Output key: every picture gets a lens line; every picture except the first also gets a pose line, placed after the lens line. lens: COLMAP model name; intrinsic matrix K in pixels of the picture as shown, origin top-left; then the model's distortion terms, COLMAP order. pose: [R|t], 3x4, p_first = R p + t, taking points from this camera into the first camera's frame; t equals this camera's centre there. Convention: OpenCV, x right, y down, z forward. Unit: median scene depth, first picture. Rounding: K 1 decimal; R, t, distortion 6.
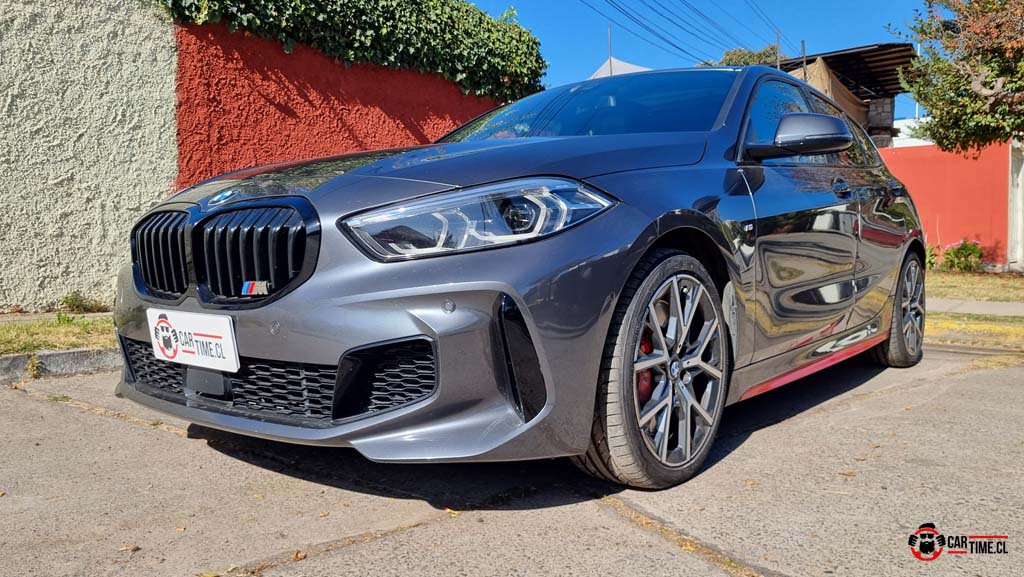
lens RADIAL K [[800.2, 0, 543.6], [0, 800.2, 296.4], [0, 0, 1]] dist [0.021434, -0.015140]
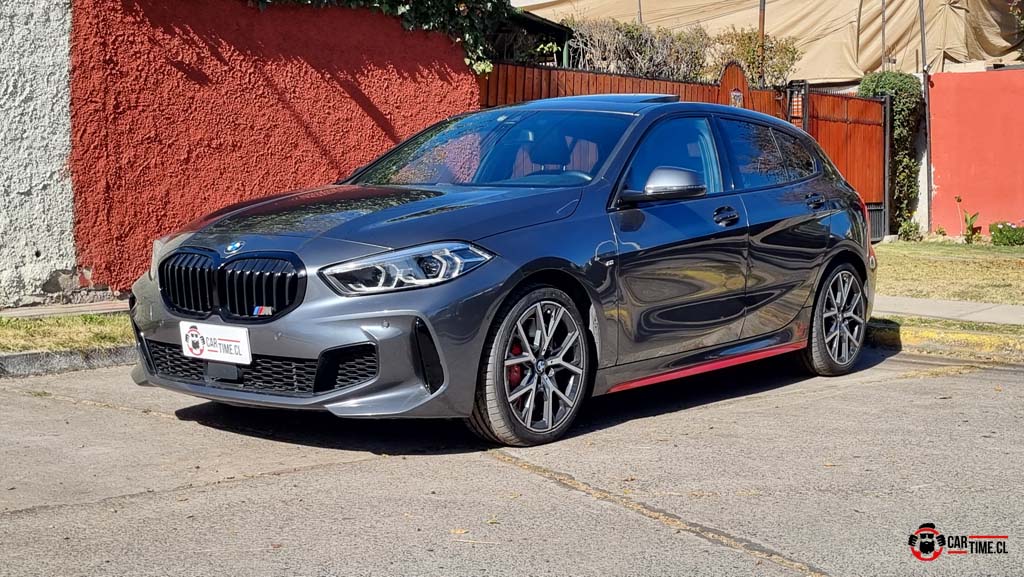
lens RADIAL K [[1421.0, 0, 548.1], [0, 1421.0, 287.9], [0, 0, 1]] dist [0.065751, 0.000000]
pose [[0.999954, 0.008663, -0.004231, 0.073159], [-0.008613, 0.999896, 0.011533, -0.031591], [0.004330, -0.011496, 0.999925, -0.616925]]
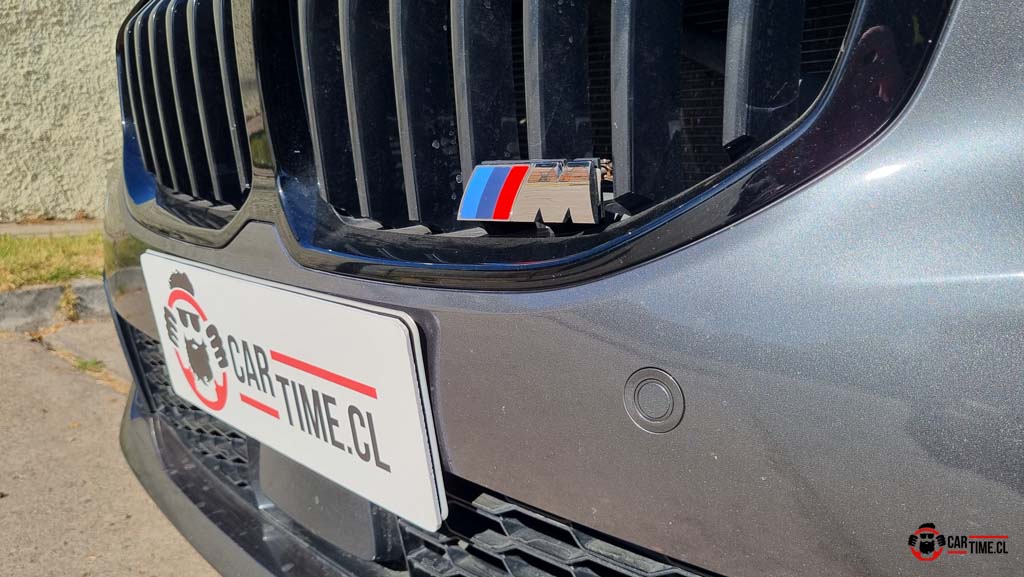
lens RADIAL K [[800.2, 0, 509.4], [0, 800.2, 299.6], [0, 0, 1]] dist [0.021434, -0.015140]
pose [[0.988659, 0.028717, -0.147404, -0.112914], [-0.010495, 0.992359, 0.122937, -0.002811], [0.149809, -0.119996, 0.981406, 0.266844]]
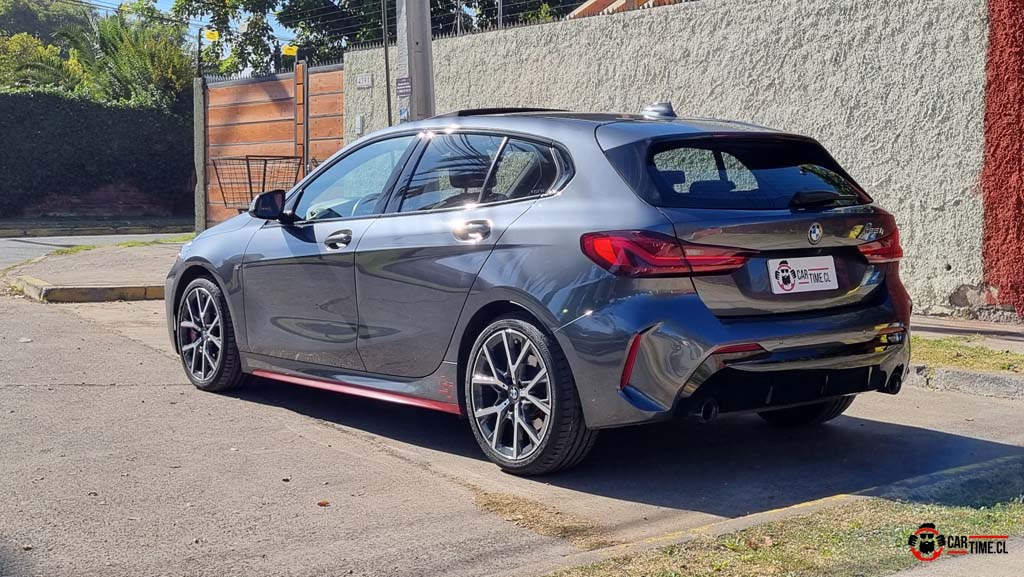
lens RADIAL K [[1421.0, 0, 511.5], [0, 1421.0, 294.2], [0, 0, 1]] dist [0.065751, 0.000000]
pose [[-0.262237, 0.085142, -0.961240, 1.336521], [-0.050825, 0.993499, 0.101865, -0.170350], [0.963664, 0.075568, -0.256205, 1.063393]]
